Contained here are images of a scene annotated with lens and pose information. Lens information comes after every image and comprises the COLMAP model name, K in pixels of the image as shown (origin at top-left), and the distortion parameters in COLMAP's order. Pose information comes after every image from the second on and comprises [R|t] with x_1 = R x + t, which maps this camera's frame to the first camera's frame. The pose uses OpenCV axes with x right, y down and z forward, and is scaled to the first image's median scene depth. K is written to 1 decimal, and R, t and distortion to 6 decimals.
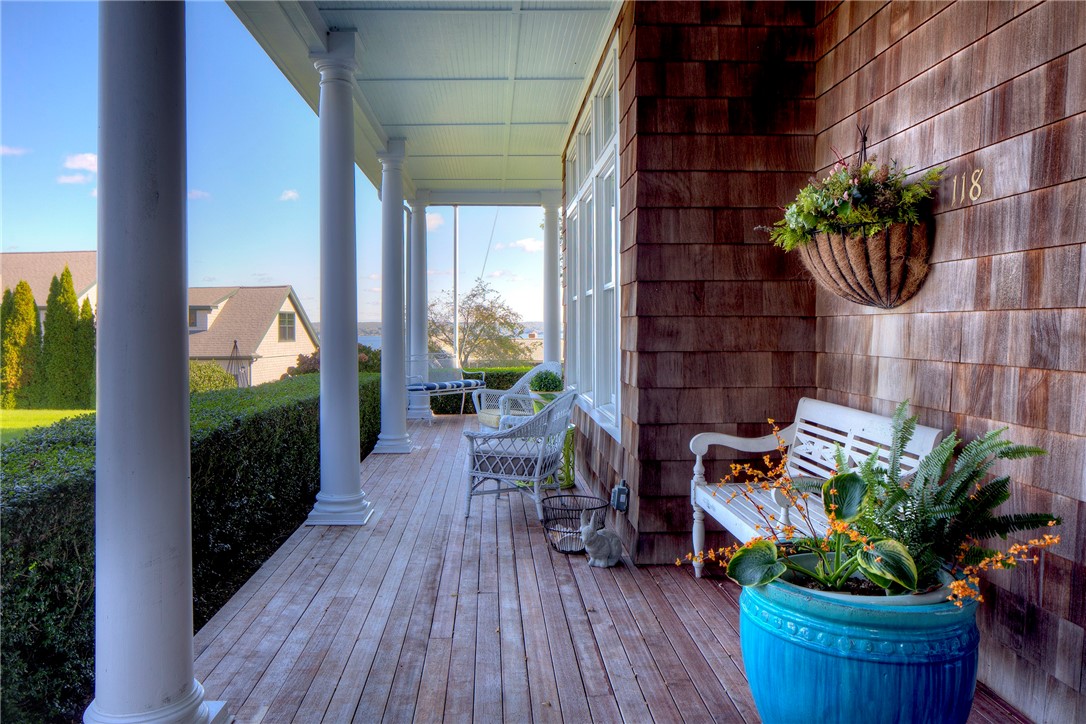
lens RADIAL K [[747.1, 0, 544.5], [0, 747.1, 365.2], [0, 0, 1]] dist [-0.011549, 0.002259]
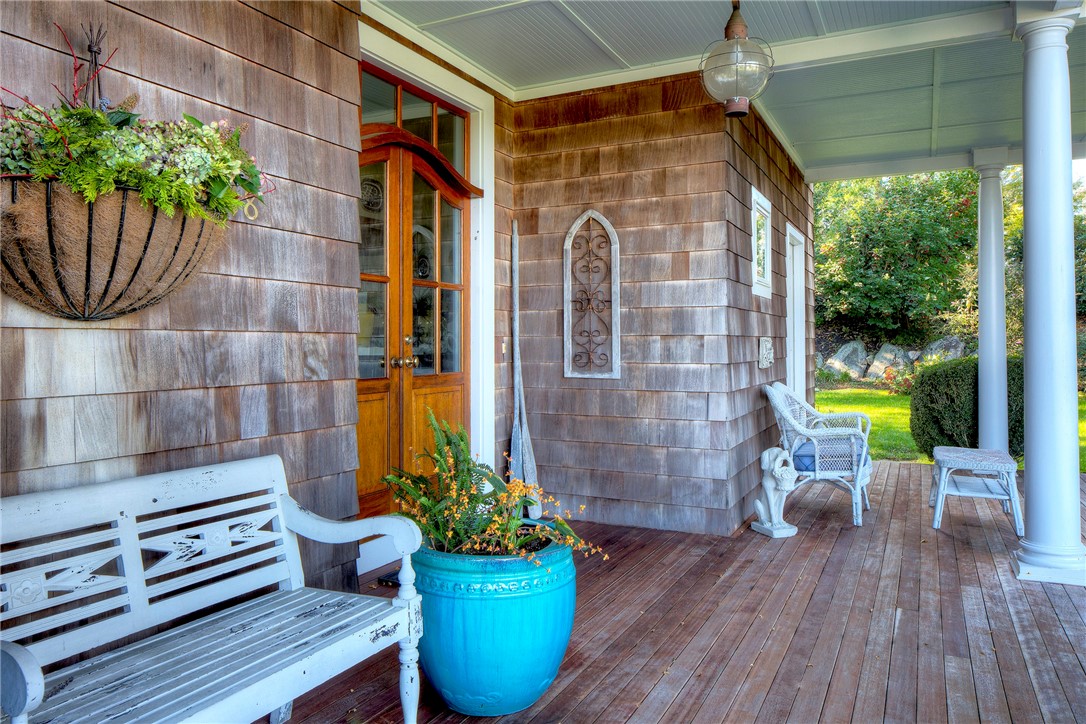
lens RADIAL K [[747.1, 0, 547.1], [0, 747.1, 356.4], [0, 0, 1]] dist [-0.011549, 0.002259]
pose [[-0.863013, 0.007438, 0.505127, -0.225803], [0.040463, 0.997697, 0.054441, -0.067473], [-0.503559, 0.067422, -0.861326, 1.442816]]
